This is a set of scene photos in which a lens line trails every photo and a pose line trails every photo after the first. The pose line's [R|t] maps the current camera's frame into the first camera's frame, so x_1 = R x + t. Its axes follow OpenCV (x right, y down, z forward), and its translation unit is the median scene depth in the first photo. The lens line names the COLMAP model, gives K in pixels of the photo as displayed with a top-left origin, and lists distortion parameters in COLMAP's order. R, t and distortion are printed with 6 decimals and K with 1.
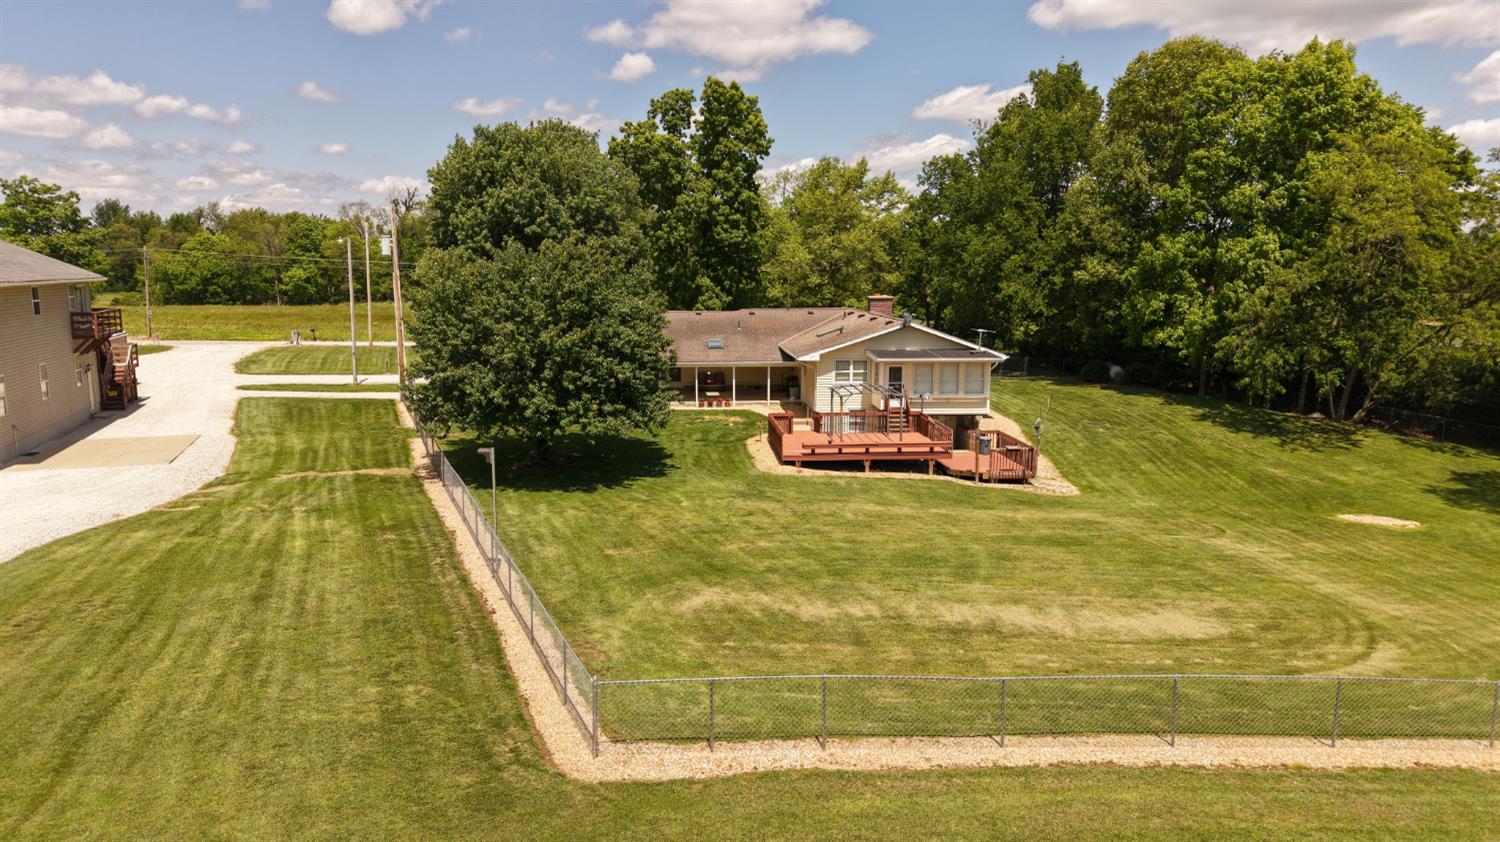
lens RADIAL K [[992.9, 0, 750.0], [0, 992.9, 421.0], [0, 0, 1]] dist [0.042767, -0.048267]
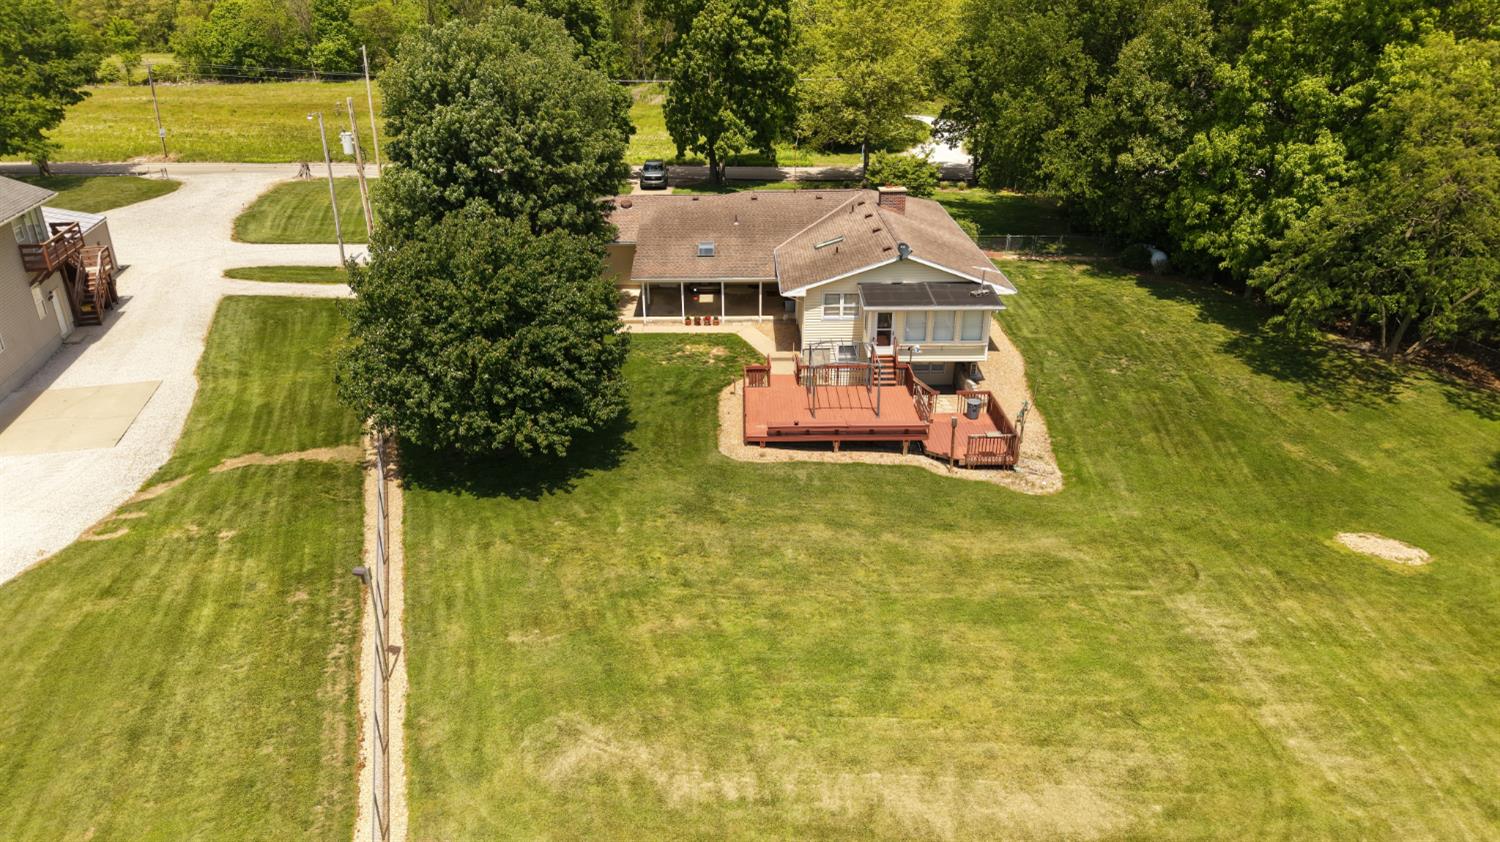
lens RADIAL K [[992.9, 0, 750.0], [0, 992.9, 421.0], [0, 0, 1]] dist [0.042767, -0.048267]
pose [[0.997202, 0.026143, -0.070032, 0.087900], [-0.007378, 0.966699, 0.255811, -0.188527], [0.074388, -0.254579, 0.964187, 0.081393]]
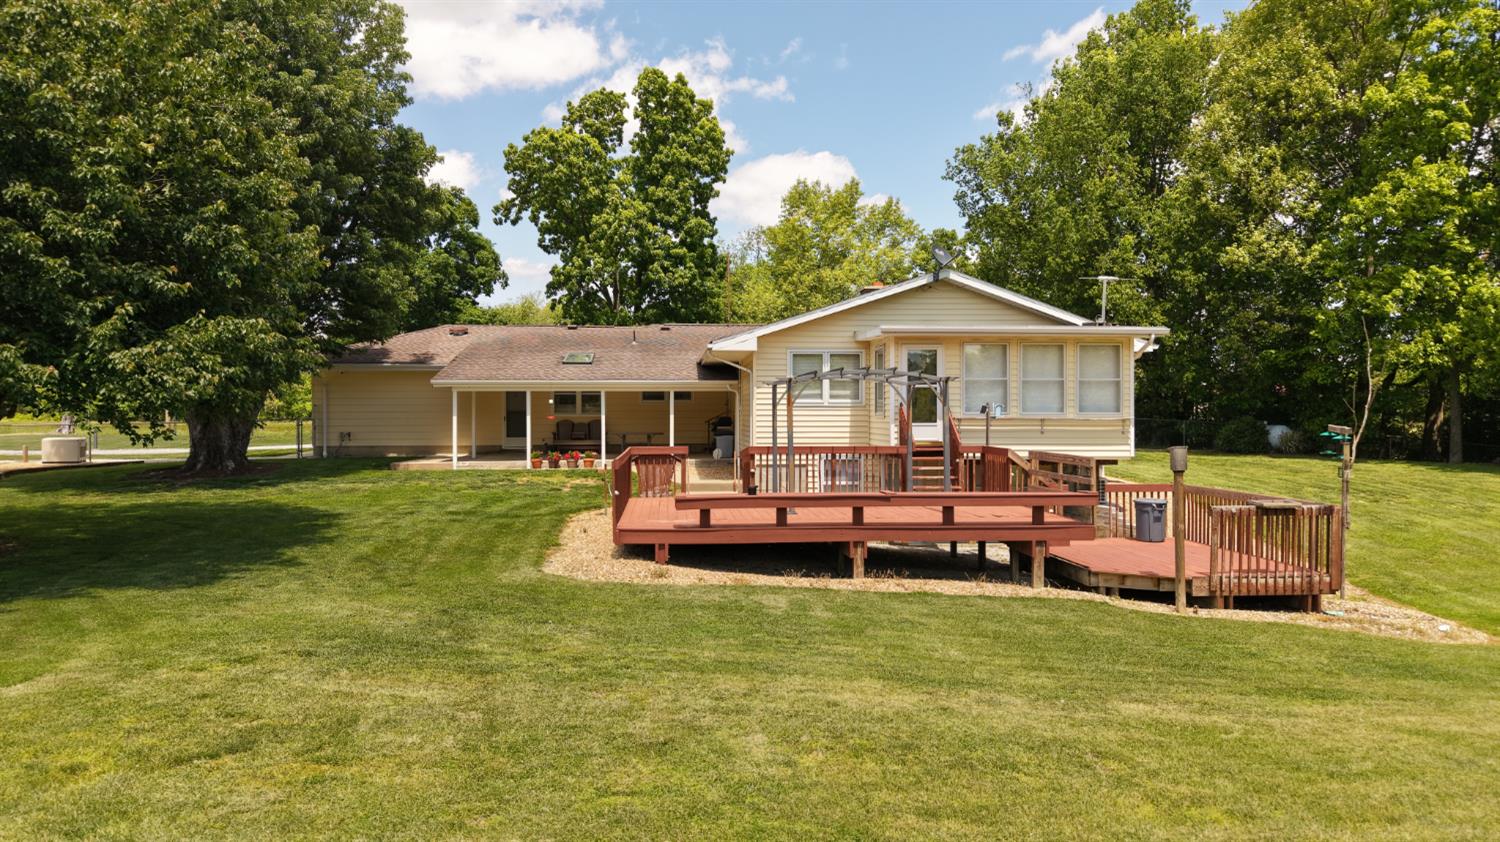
lens RADIAL K [[992.9, 0, 750.0], [0, 992.9, 421.0], [0, 0, 1]] dist [0.042767, -0.048267]
pose [[0.999988, -0.003446, -0.003622, 0.069822], [0.002878, 0.989172, -0.146732, 0.041604], [0.004088, 0.146719, 0.989170, 0.555570]]
